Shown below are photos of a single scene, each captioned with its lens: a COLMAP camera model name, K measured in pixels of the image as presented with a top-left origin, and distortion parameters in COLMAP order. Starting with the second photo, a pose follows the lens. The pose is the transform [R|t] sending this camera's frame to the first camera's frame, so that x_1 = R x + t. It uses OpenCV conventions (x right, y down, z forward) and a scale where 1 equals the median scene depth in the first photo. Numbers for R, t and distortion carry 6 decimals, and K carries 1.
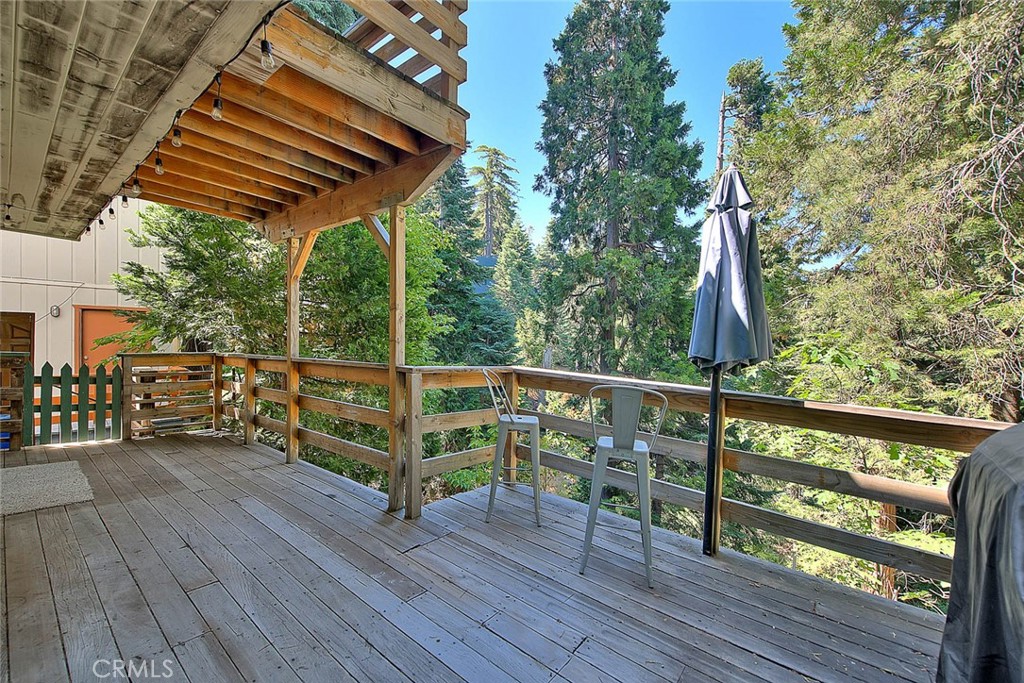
lens RADIAL K [[426.2, 0, 511.2], [0, 426.2, 330.0], [0, 0, 1]] dist [-0.001082, -0.000481]
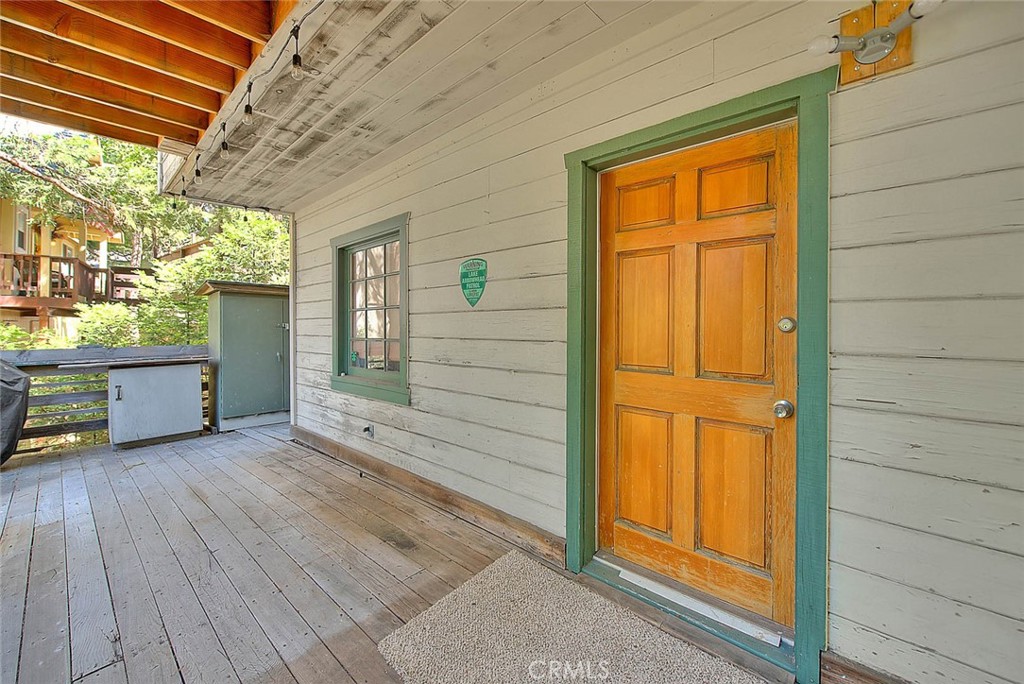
lens RADIAL K [[426.2, 0, 511.2], [0, 426.2, 330.5], [0, 0, 1]] dist [-0.001082, -0.000481]
pose [[-0.997983, -0.009312, 0.062794, -1.662324], [-0.009192, 0.999955, 0.002198, 0.006932], [-0.062812, 0.001616, -0.998024, 2.136207]]
